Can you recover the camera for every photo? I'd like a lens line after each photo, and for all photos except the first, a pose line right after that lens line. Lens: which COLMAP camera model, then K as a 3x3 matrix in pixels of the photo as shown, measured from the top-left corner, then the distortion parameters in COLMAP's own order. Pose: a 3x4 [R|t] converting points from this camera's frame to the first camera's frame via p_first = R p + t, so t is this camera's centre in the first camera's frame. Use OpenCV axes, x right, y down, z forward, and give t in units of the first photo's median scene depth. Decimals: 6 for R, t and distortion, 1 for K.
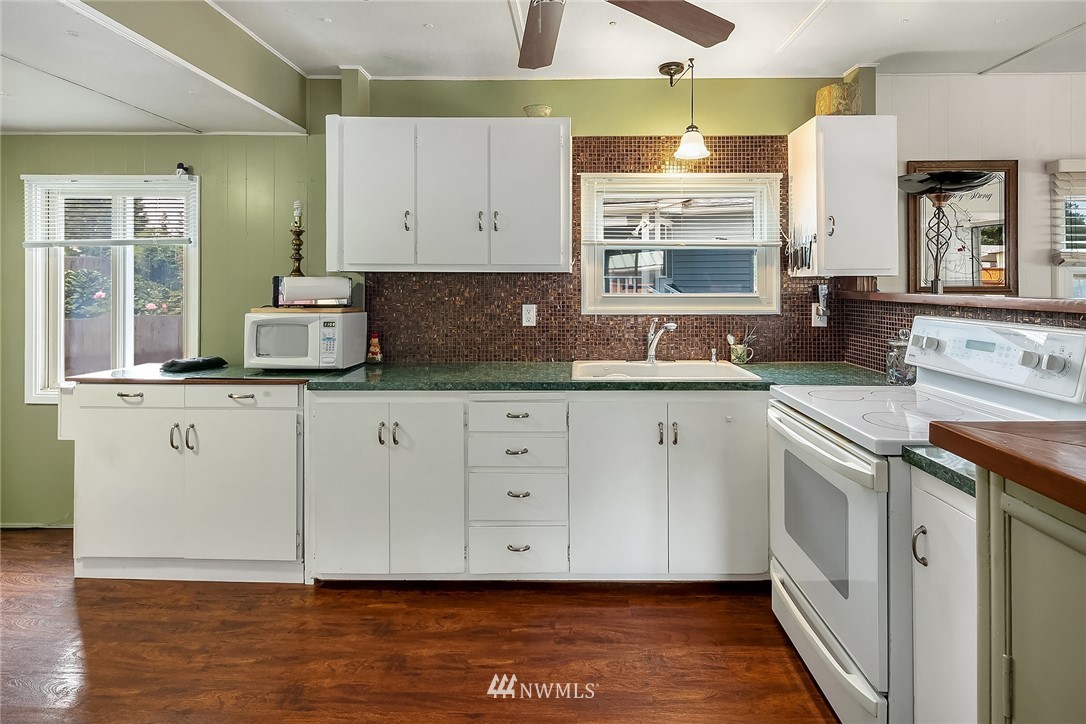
lens RADIAL K [[548.6, 0, 562.7], [0, 548.6, 281.9], [0, 0, 1]] dist [0.001999, 0.000010]
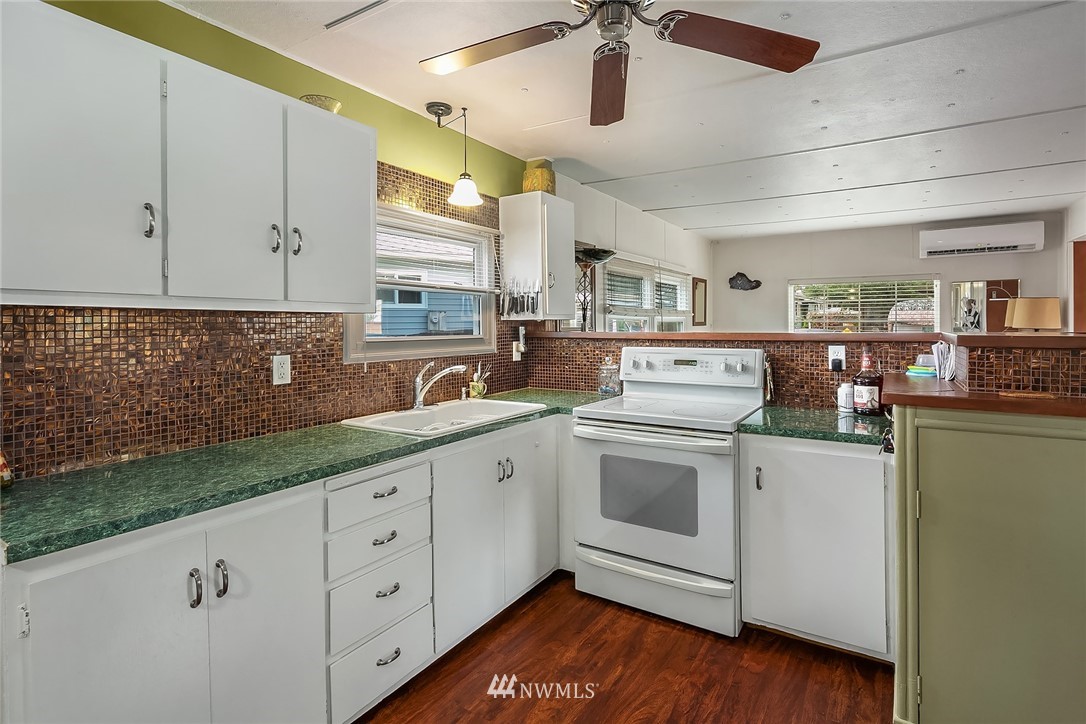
lens RADIAL K [[534.3, 0, 548.1], [0, 534.3, 325.7], [0, 0, 1]] dist [0.003309, -0.000723]
pose [[0.515369, -0.003752, 0.856960, -0.515357], [0.001388, 0.999993, 0.003544, -0.001002], [-0.856967, -0.000636, 0.515370, 0.327400]]
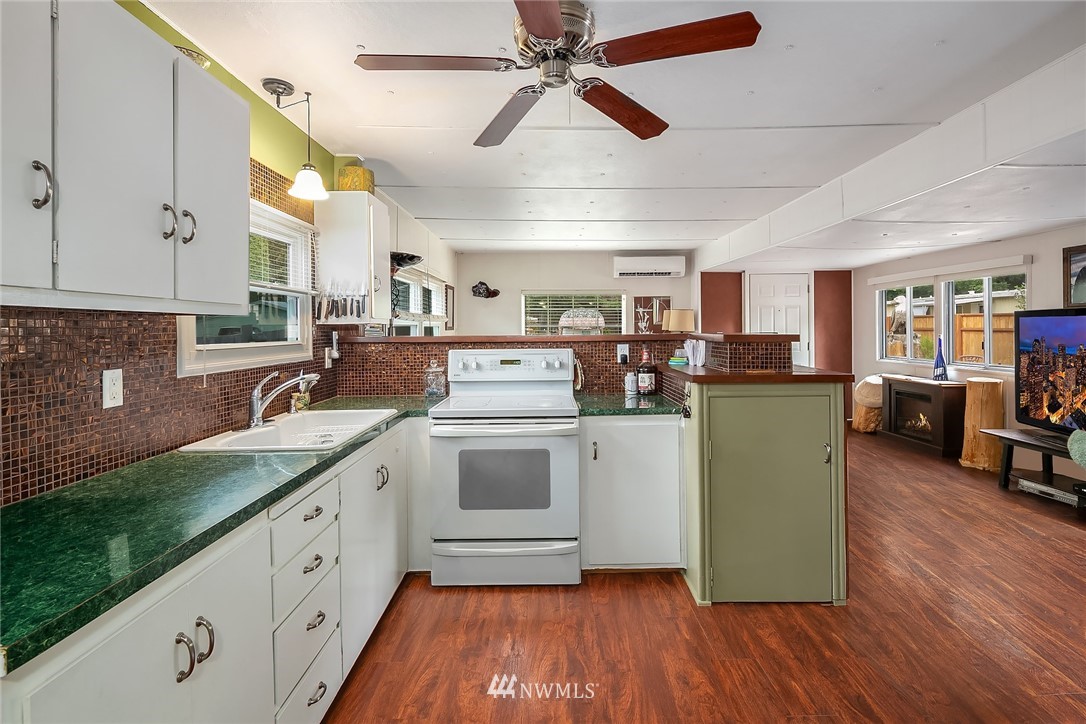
lens RADIAL K [[534.3, 0, 548.1], [0, 534.3, 325.7], [0, 0, 1]] dist [0.003309, -0.000723]
pose [[-0.043667, 0.004166, 0.999037, -0.661542], [0.003678, 0.999985, -0.004009, -0.000500], [-0.999039, 0.003500, -0.043682, 0.592175]]
